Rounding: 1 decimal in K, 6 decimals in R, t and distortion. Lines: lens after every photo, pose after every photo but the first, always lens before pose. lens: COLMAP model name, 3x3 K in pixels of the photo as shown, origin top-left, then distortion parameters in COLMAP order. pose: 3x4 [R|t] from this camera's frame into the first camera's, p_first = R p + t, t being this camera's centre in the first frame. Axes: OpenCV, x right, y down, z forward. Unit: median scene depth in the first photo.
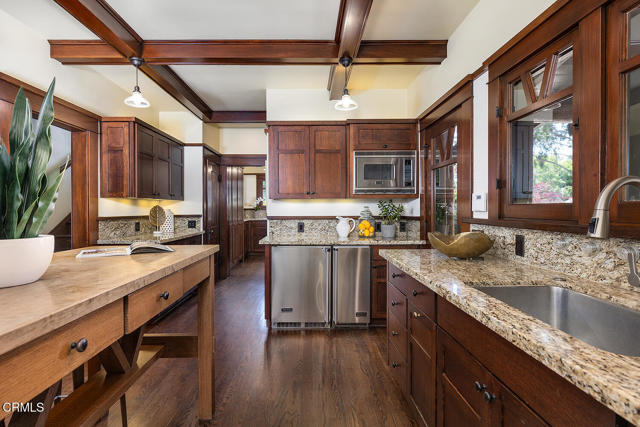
lens RADIAL K [[338.6, 0, 320.0], [0, 338.6, 213.5], [0, 0, 1]] dist [-0.000192, -0.000071]
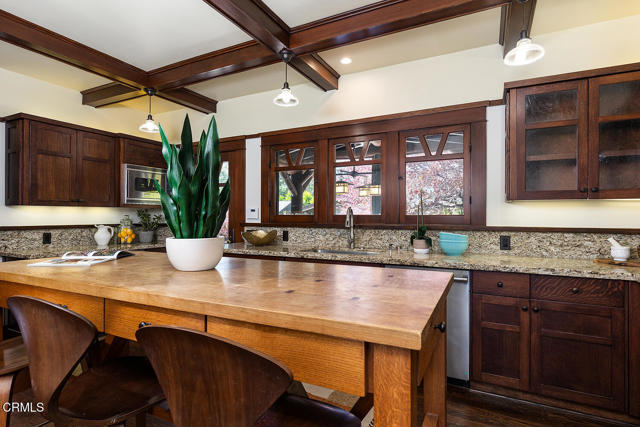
lens RADIAL K [[338.6, 0, 320.0], [0, 338.6, 213.5], [0, 0, 1]] dist [-0.000192, -0.000071]
pose [[0.448450, 0.007772, 0.893774, -0.585016], [0.013086, 0.999798, -0.015260, -0.001260], [-0.893712, 0.018539, 0.448258, -0.034330]]
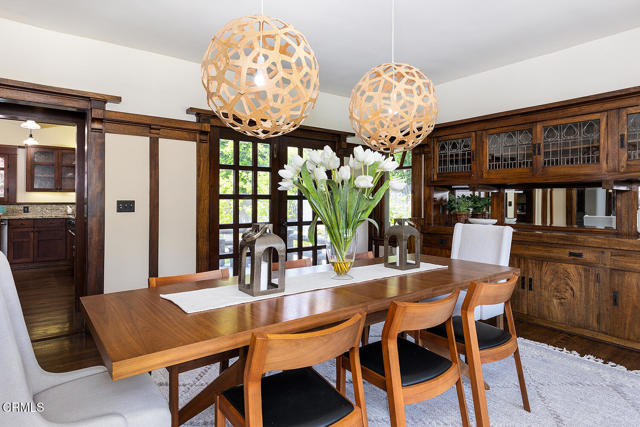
lens RADIAL K [[364.6, 0, 318.6], [0, 364.6, 200.3], [0, 0, 1]] dist [-0.001158, -0.001071]
pose [[-0.612709, 0.001720, 0.790307, -2.225448], [0.012263, 0.999898, 0.007331, 0.016459], [-0.790213, 0.014183, -0.612668, -0.110737]]
